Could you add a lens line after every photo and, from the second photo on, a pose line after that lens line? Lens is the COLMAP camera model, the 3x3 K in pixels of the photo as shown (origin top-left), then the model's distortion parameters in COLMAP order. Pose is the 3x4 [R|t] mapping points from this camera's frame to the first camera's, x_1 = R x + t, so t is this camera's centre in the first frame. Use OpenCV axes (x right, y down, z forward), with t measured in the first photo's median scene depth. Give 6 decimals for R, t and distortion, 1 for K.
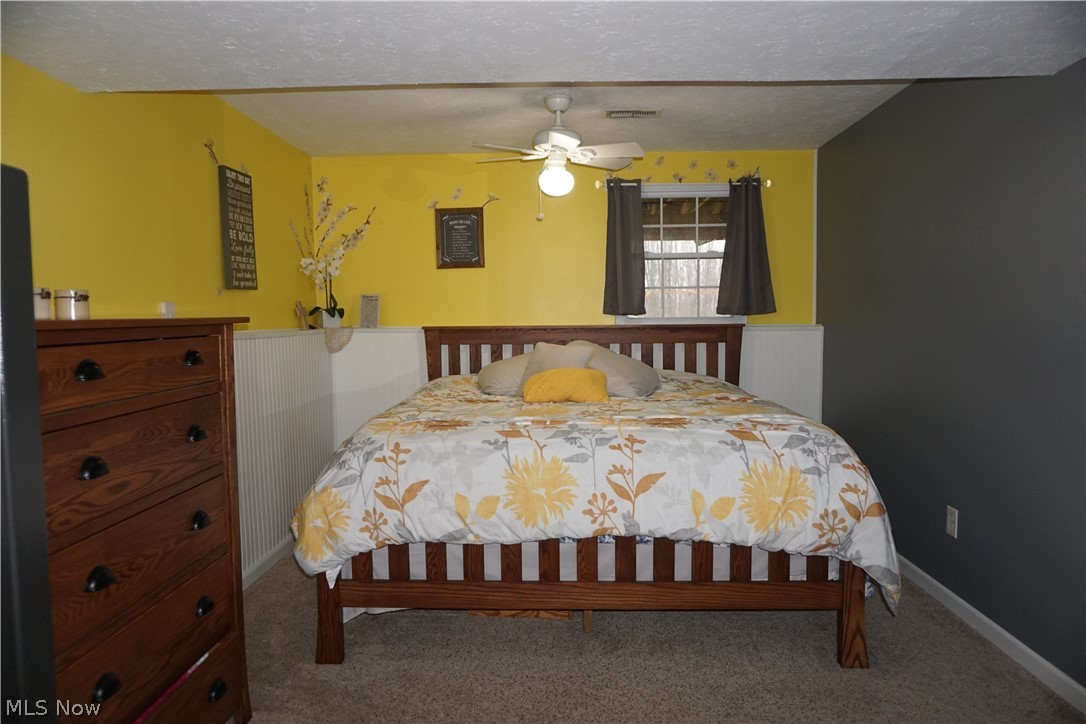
lens RADIAL K [[720.8, 0, 543.0], [0, 720.8, 362.0], [0, 0, 1]] dist [-0.054595, 0.037126]
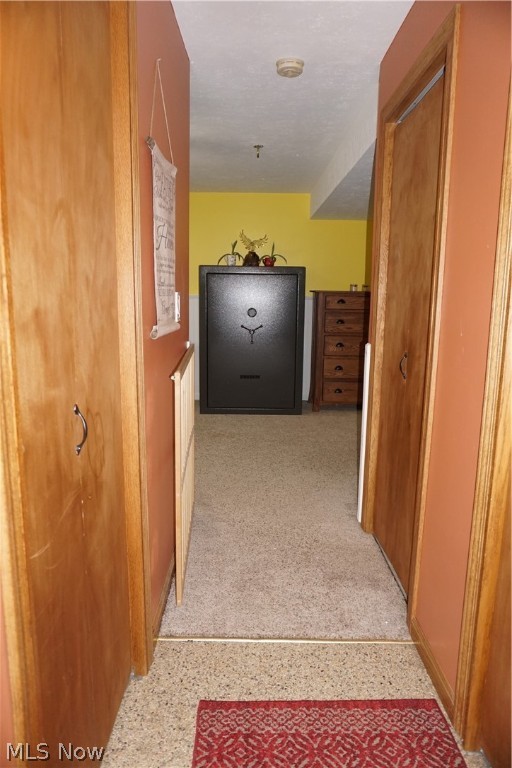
lens RADIAL K [[509.8, 0, 256.0], [0, 509.8, 384.0], [0, 0, 1]] dist [-0.054595, 0.037126]
pose [[0.032797, 0.180633, -0.983004, 2.784651], [-0.081075, 0.980772, 0.177518, -0.001912], [0.996168, 0.073875, 0.046811, 0.294649]]
